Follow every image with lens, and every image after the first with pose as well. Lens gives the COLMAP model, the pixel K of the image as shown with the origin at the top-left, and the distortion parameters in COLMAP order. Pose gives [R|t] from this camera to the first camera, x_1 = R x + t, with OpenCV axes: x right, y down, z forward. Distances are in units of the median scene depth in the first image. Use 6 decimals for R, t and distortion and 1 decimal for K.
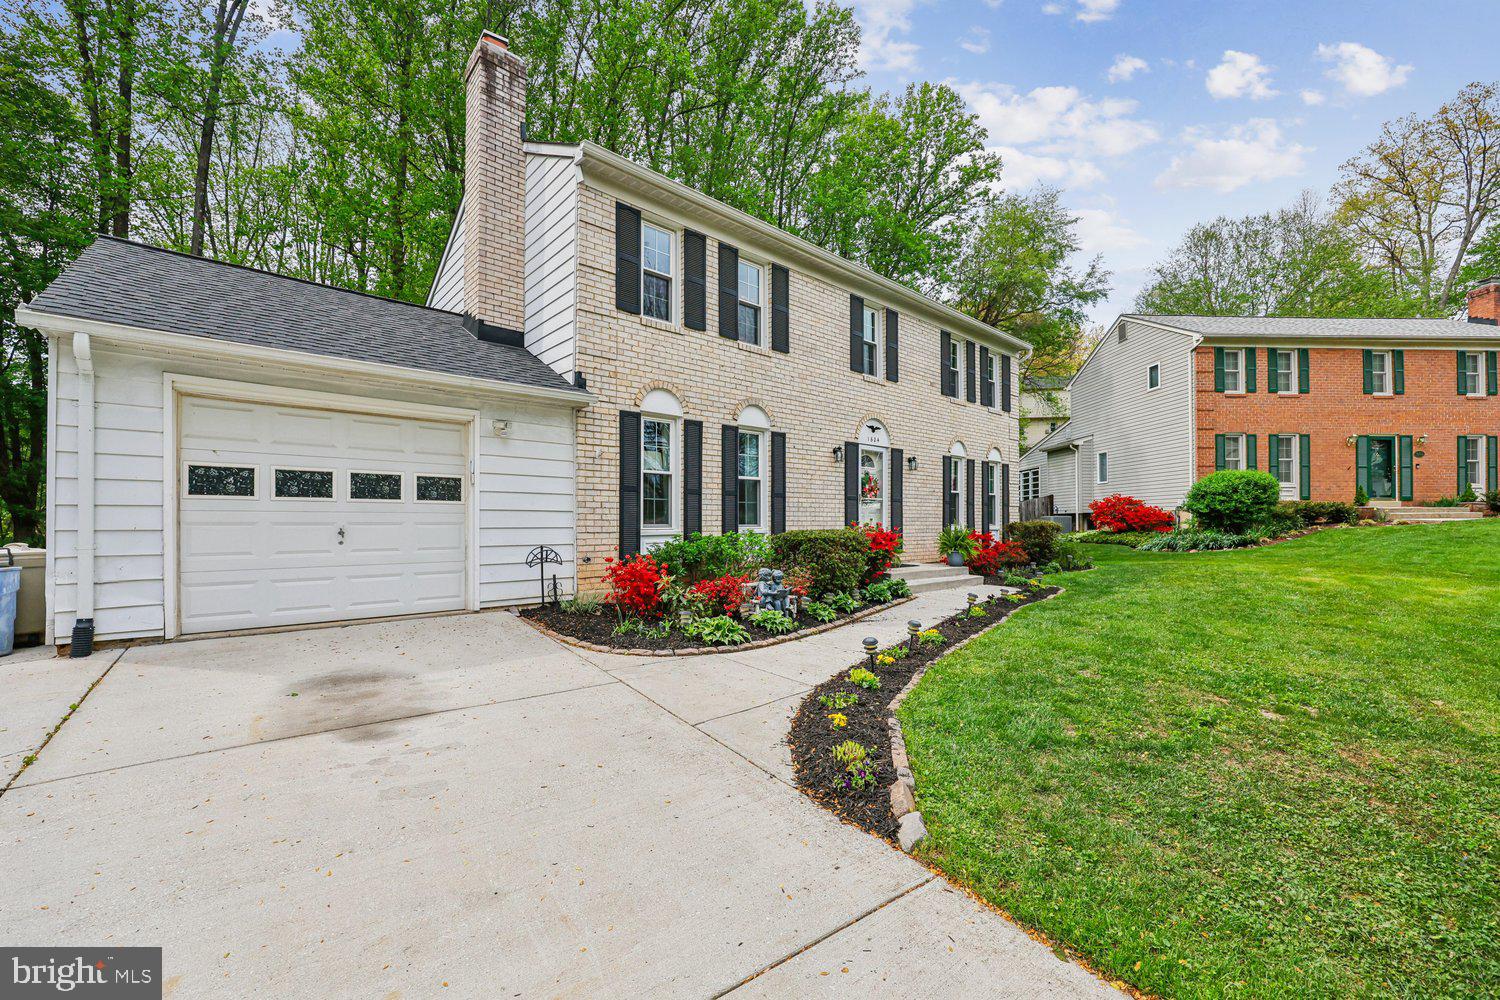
lens RADIAL K [[607.7, 0, 749.3], [0, 607.7, 509.6], [0, 0, 1]] dist [0.000054, 0.000473]
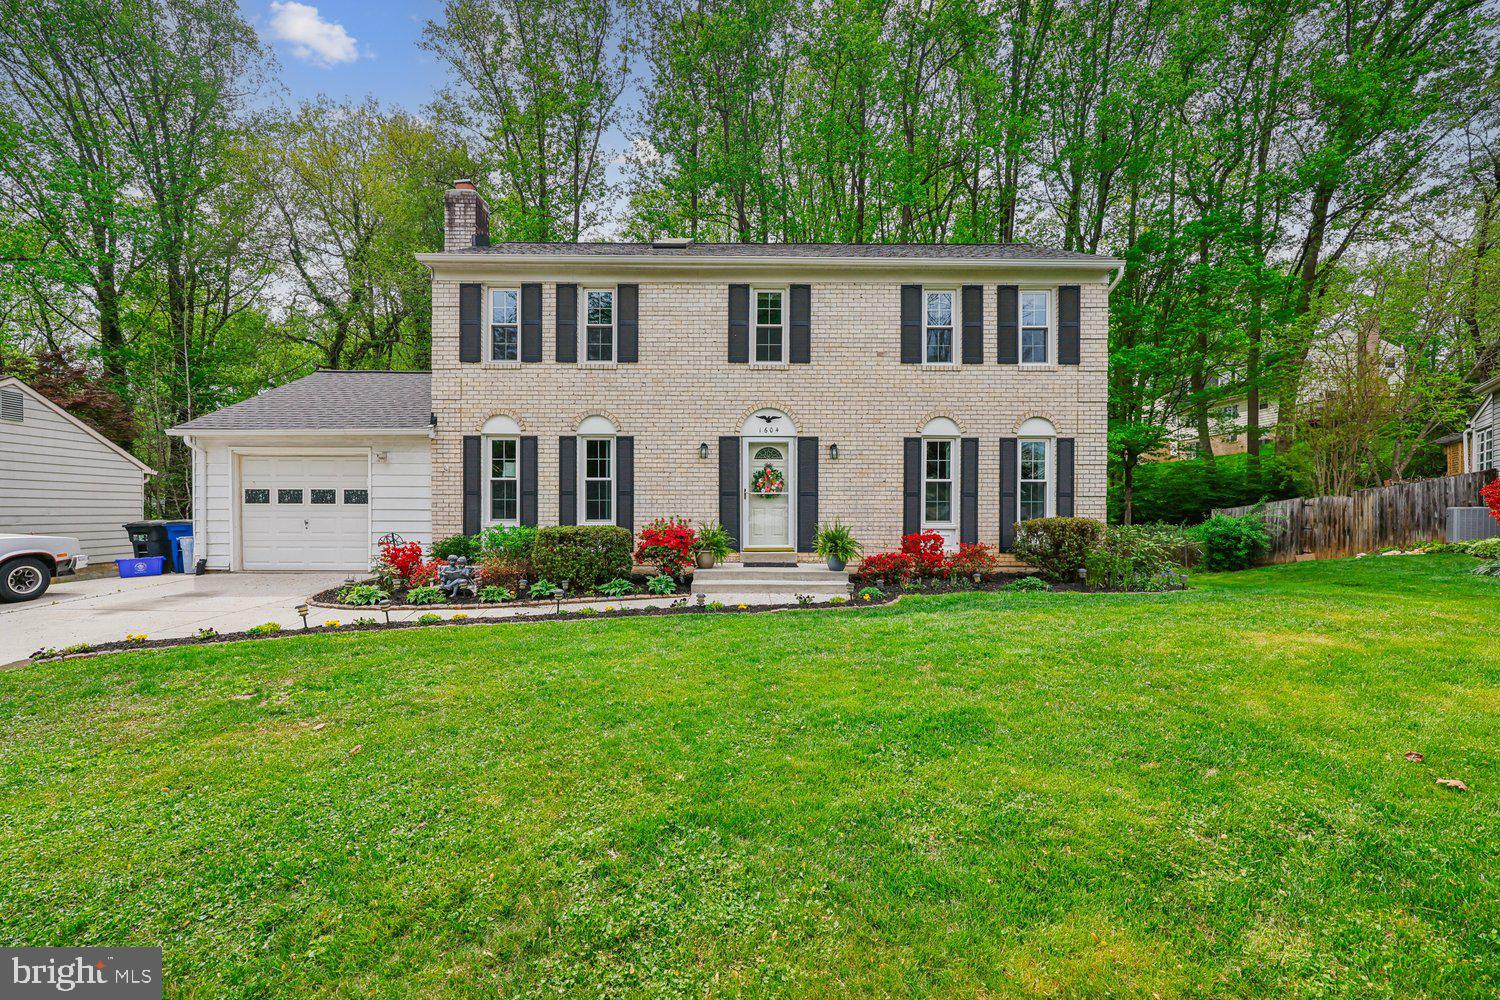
lens RADIAL K [[607.7, 0, 754.7], [0, 607.7, 513.8], [0, 0, 1]] dist [0.000054, 0.000473]
pose [[0.747972, -0.000923, -0.663730, 1.036574], [0.011534, 0.999866, 0.011608, 0.004127], [0.663631, -0.016338, 0.747882, 0.355404]]
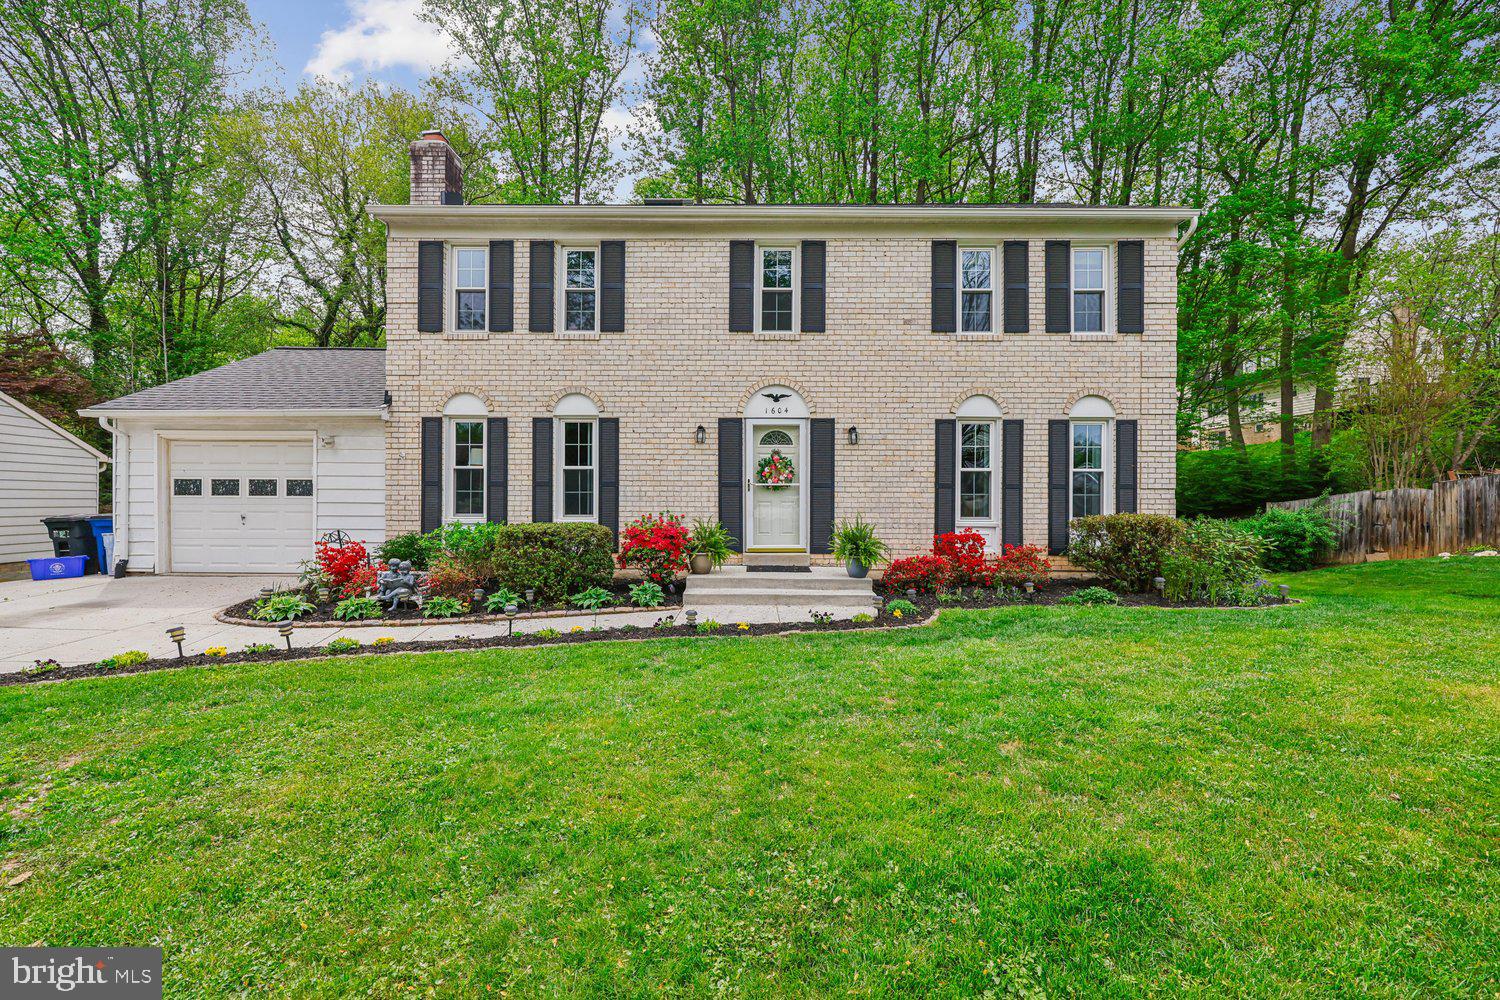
lens RADIAL K [[607.7, 0, 753.6], [0, 607.7, 500.3], [0, 0, 1]] dist [0.000054, 0.000473]
pose [[0.738554, -0.003882, -0.674183, 0.923582], [0.009773, 0.999940, 0.004948, -0.001161], [0.674123, -0.010243, 0.738548, 0.488451]]
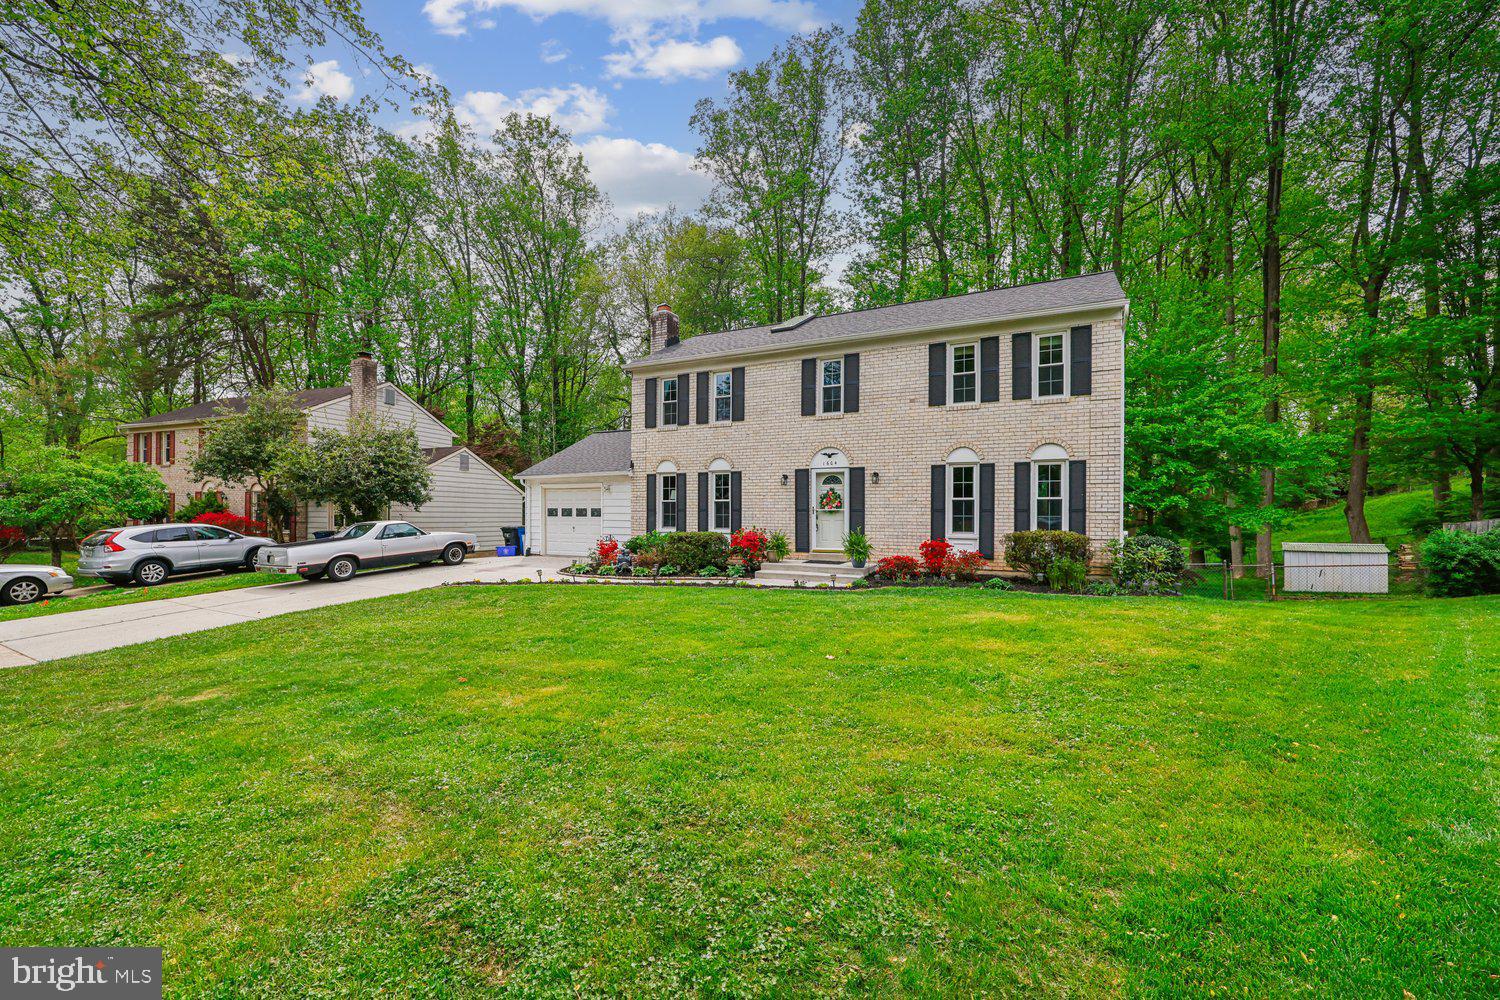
lens RADIAL K [[588.7, 0, 757.4], [0, 588.7, 519.1], [0, 0, 1]] dist [0.000494, 0.000174]
pose [[0.372254, -0.000318, -0.928131, 1.654066], [0.009992, 0.999943, 0.003665, -0.005155], [0.928077, -0.010639, 0.372236, 0.505244]]
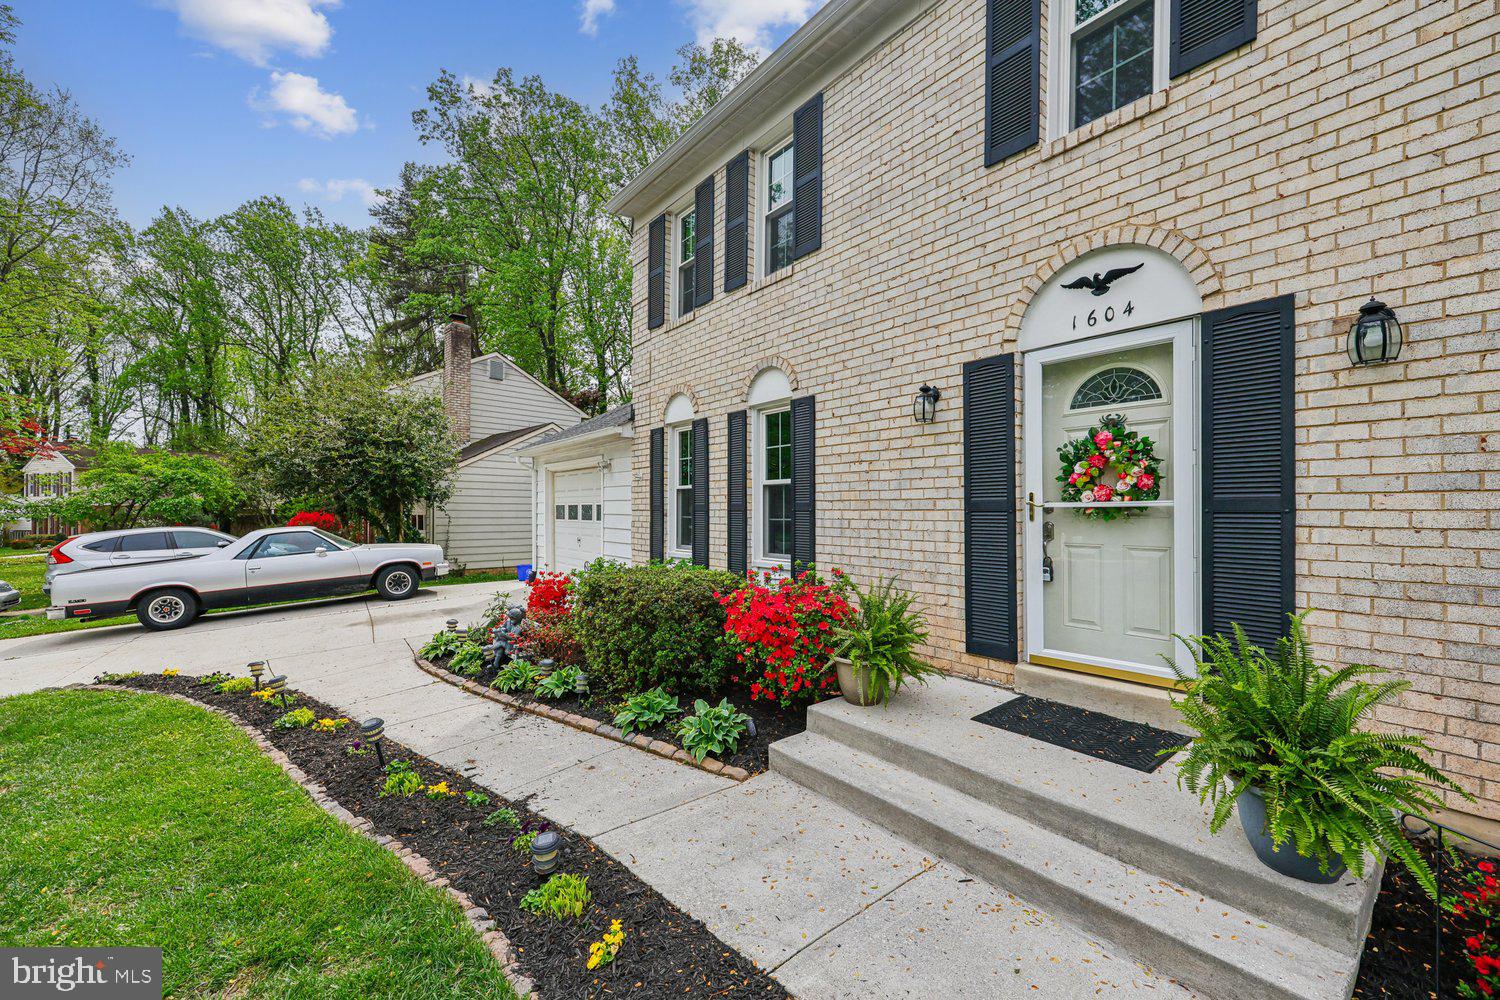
lens RADIAL K [[607.7, 0, 743.9], [0, 607.7, 511.0], [0, 0, 1]] dist [0.000054, 0.000473]
pose [[-0.069431, -0.006640, -0.997565, 0.677847], [0.010398, 0.999919, -0.007379, -0.017635], [0.997533, -0.010885, -0.069356, 1.064869]]
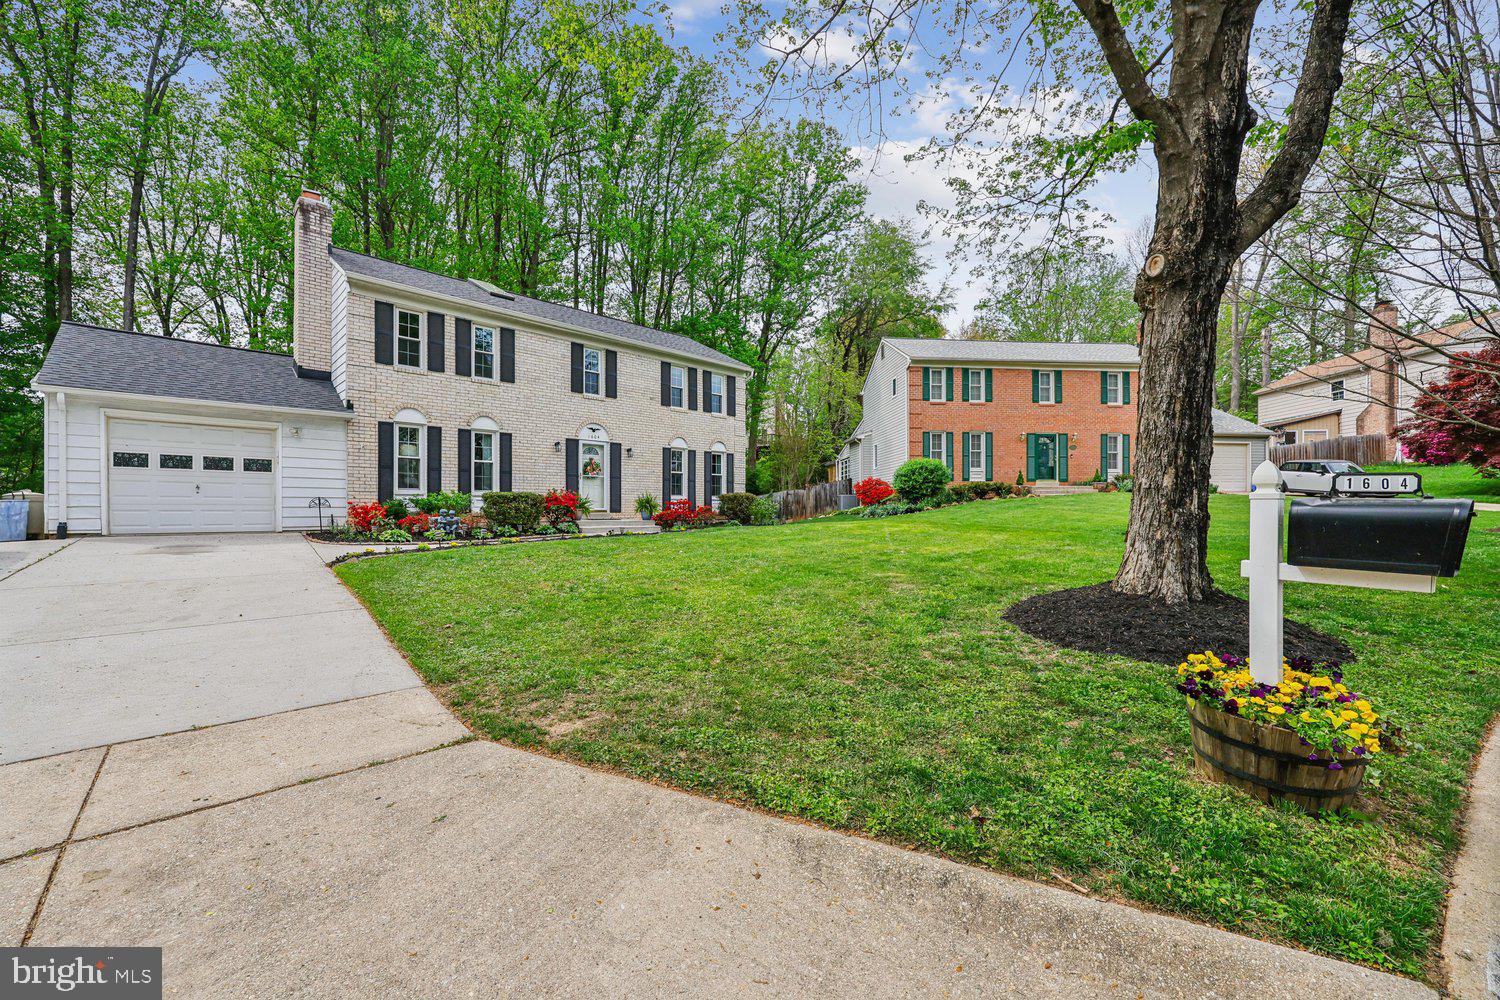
lens RADIAL K [[607.7, 0, 751.3], [0, 607.7, 504.3], [0, 0, 1]] dist [0.000054, 0.000473]
pose [[0.998808, -0.000877, 0.048800, 0.666407], [0.000435, 0.999959, 0.009073, 0.050350], [-0.048806, -0.009041, 0.998767, -0.683249]]
